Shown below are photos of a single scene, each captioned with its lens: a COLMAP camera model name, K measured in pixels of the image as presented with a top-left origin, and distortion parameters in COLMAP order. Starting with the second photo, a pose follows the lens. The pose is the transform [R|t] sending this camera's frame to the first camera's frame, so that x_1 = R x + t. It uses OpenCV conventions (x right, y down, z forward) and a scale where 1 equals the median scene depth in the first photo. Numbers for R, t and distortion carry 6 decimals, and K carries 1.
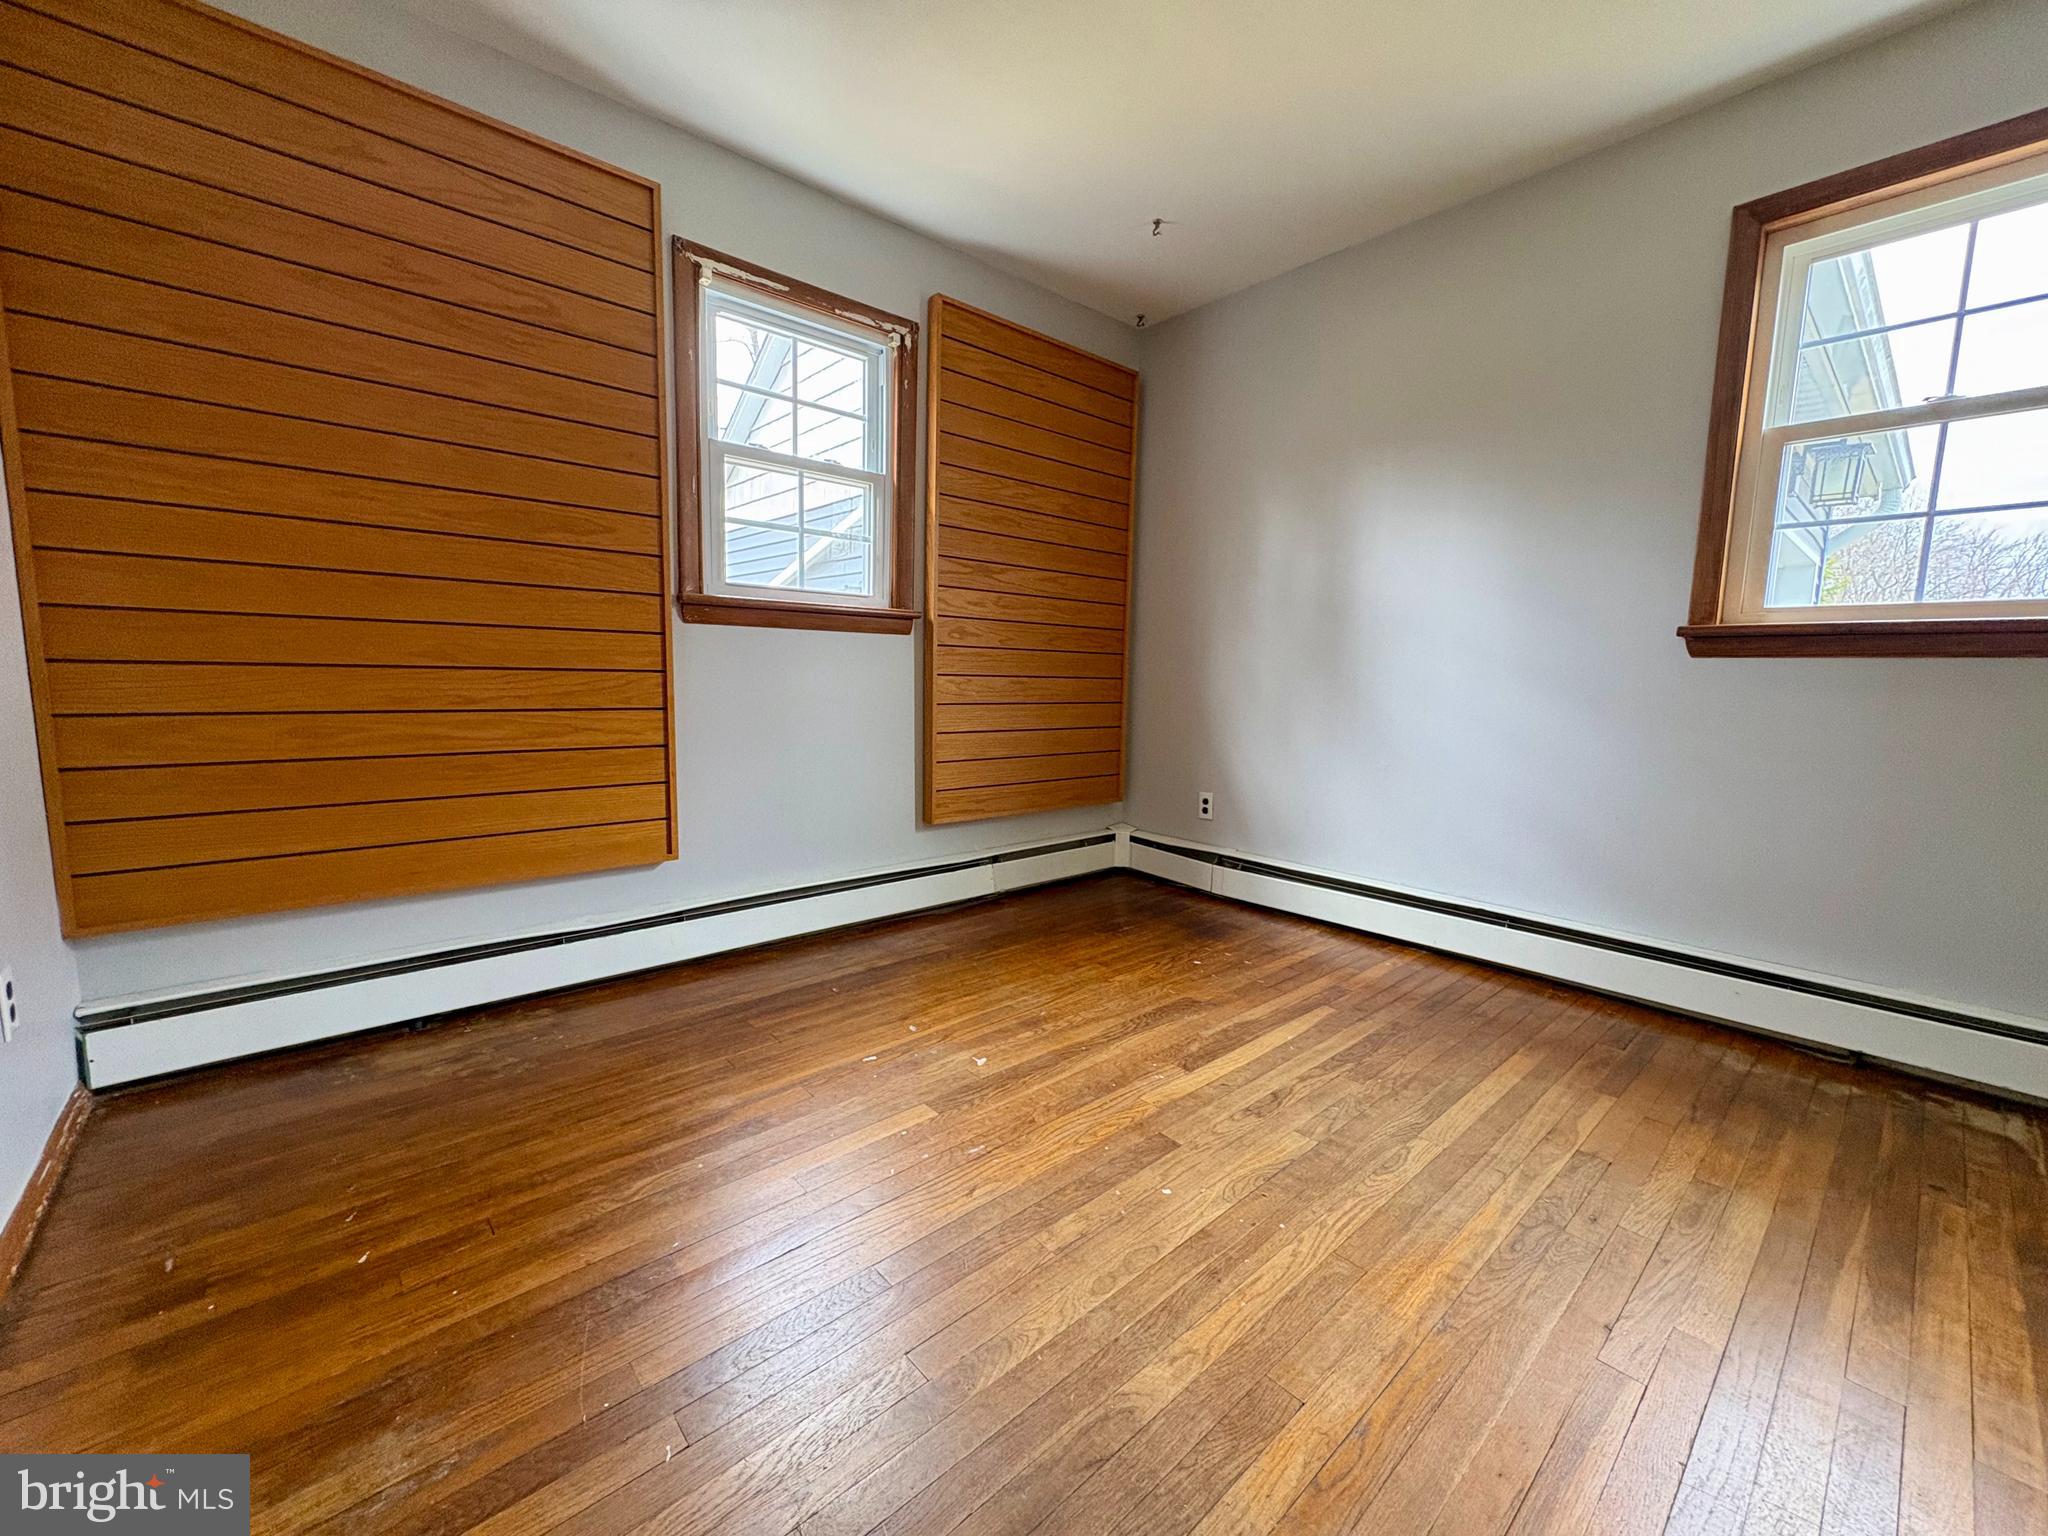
lens RADIAL K [[816.5, 0, 1021.5], [0, 816.5, 763.6], [0, 0, 1]] dist [-0.001838, 0.000669]
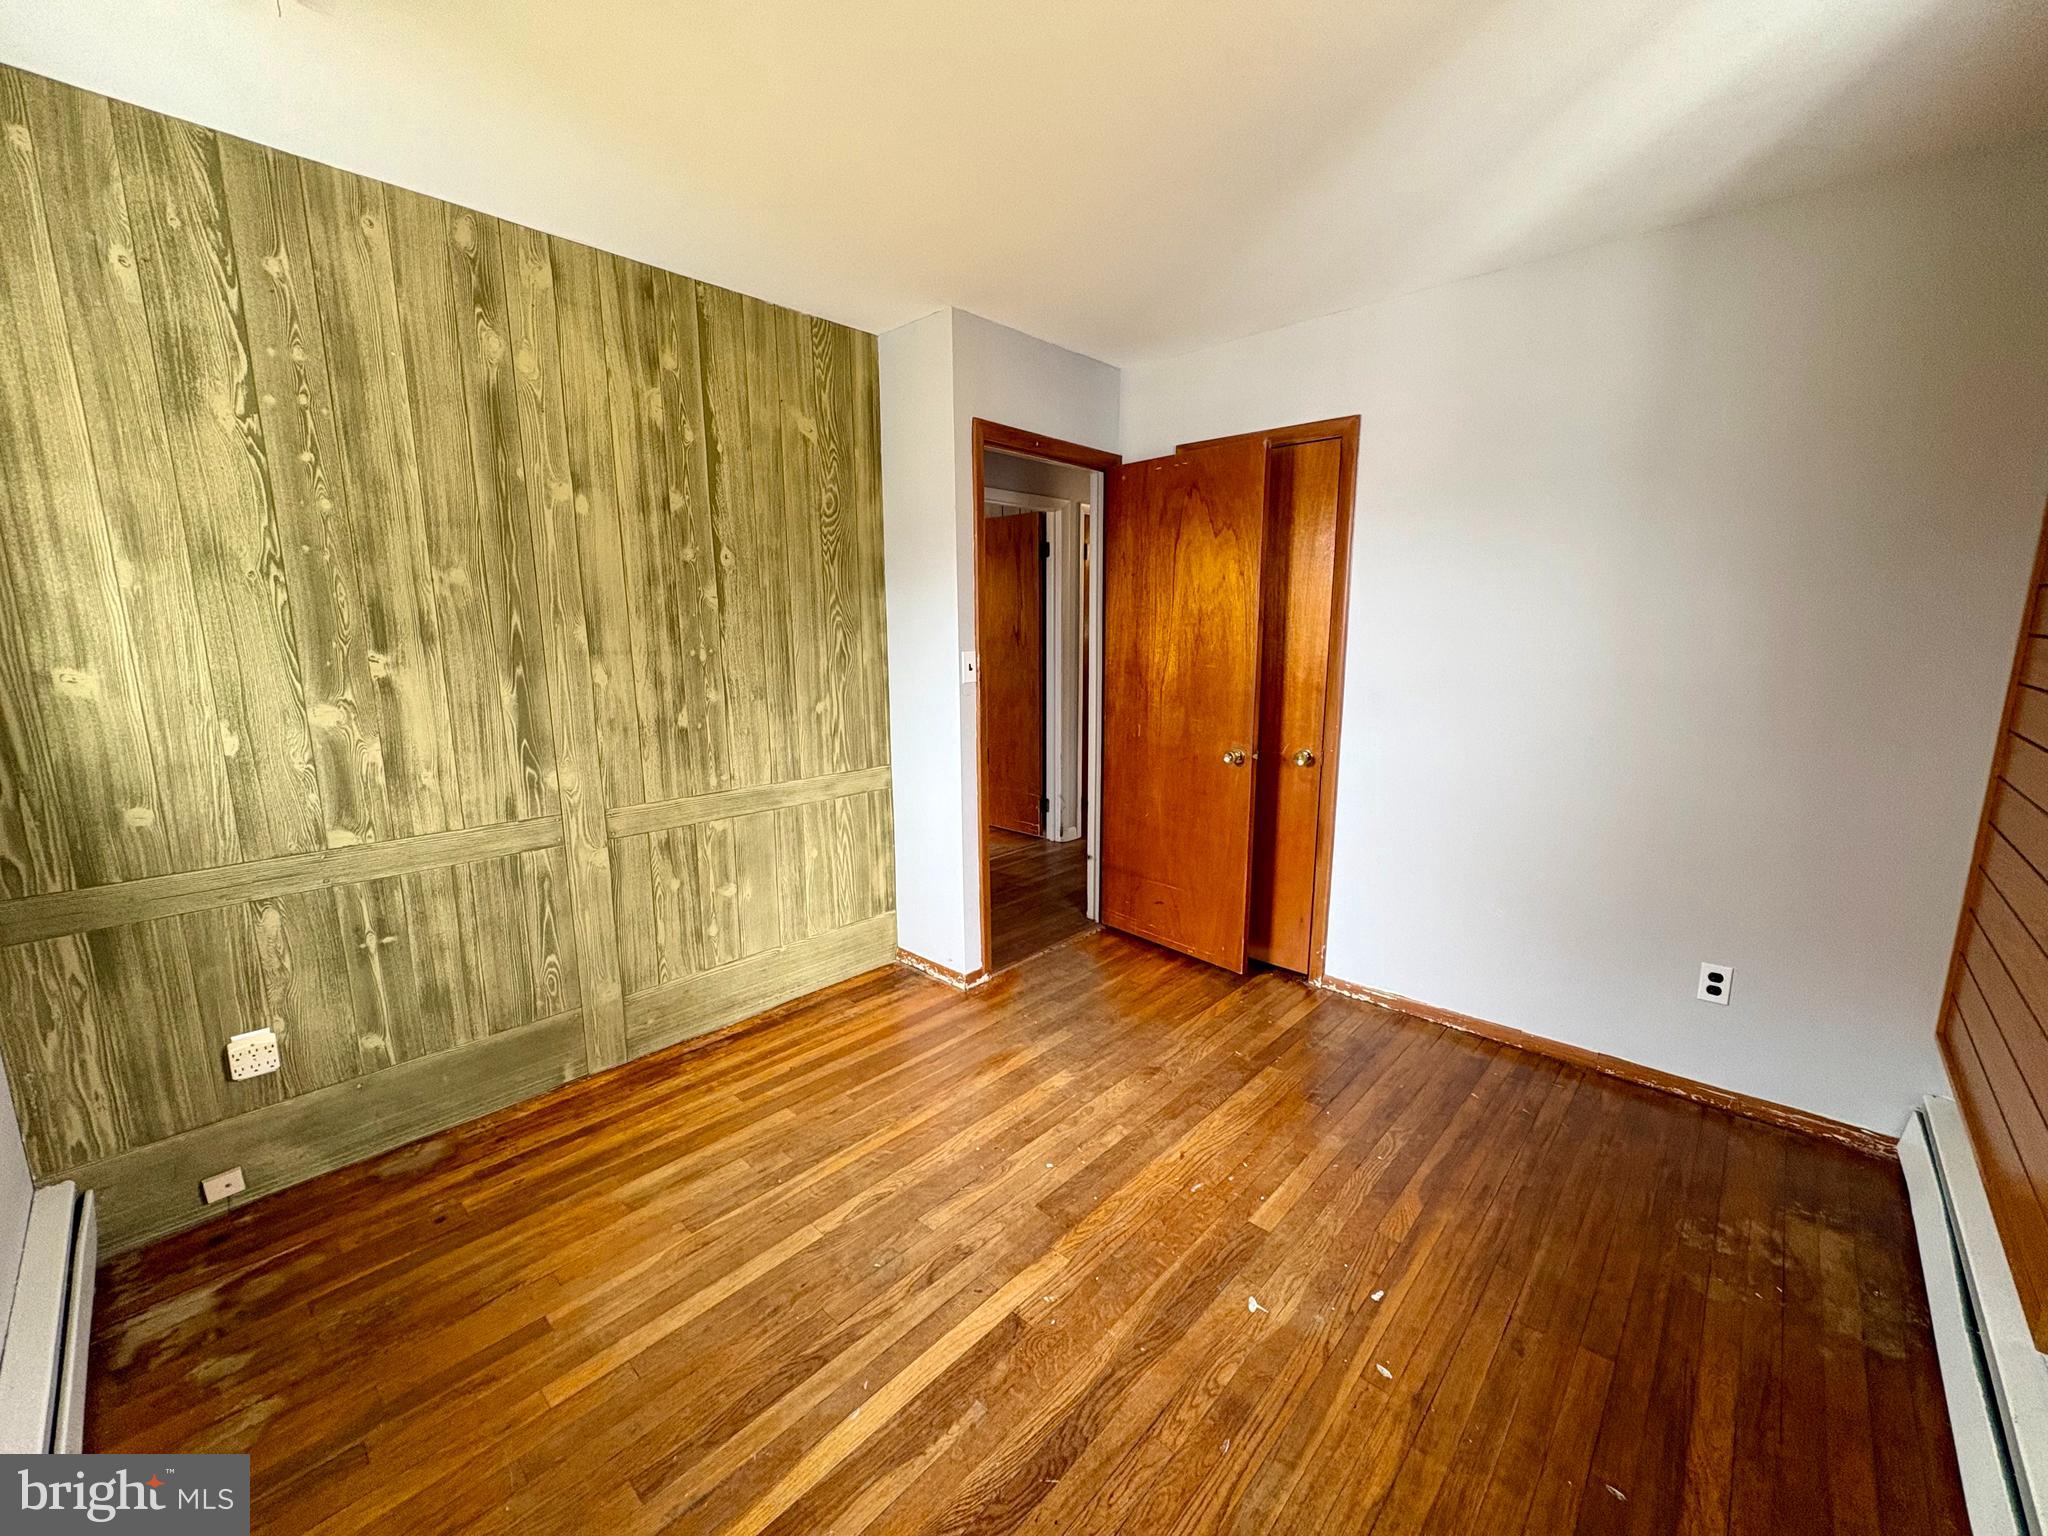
lens RADIAL K [[816.5, 0, 1022.7], [0, 816.5, 762.6], [0, 0, 1]] dist [-0.001838, 0.000669]
pose [[-0.995099, 0.004961, -0.098757, 0.287572], [-0.023933, 0.956961, 0.289230, -0.443532], [0.095941, 0.290176, -0.952152, 1.707474]]
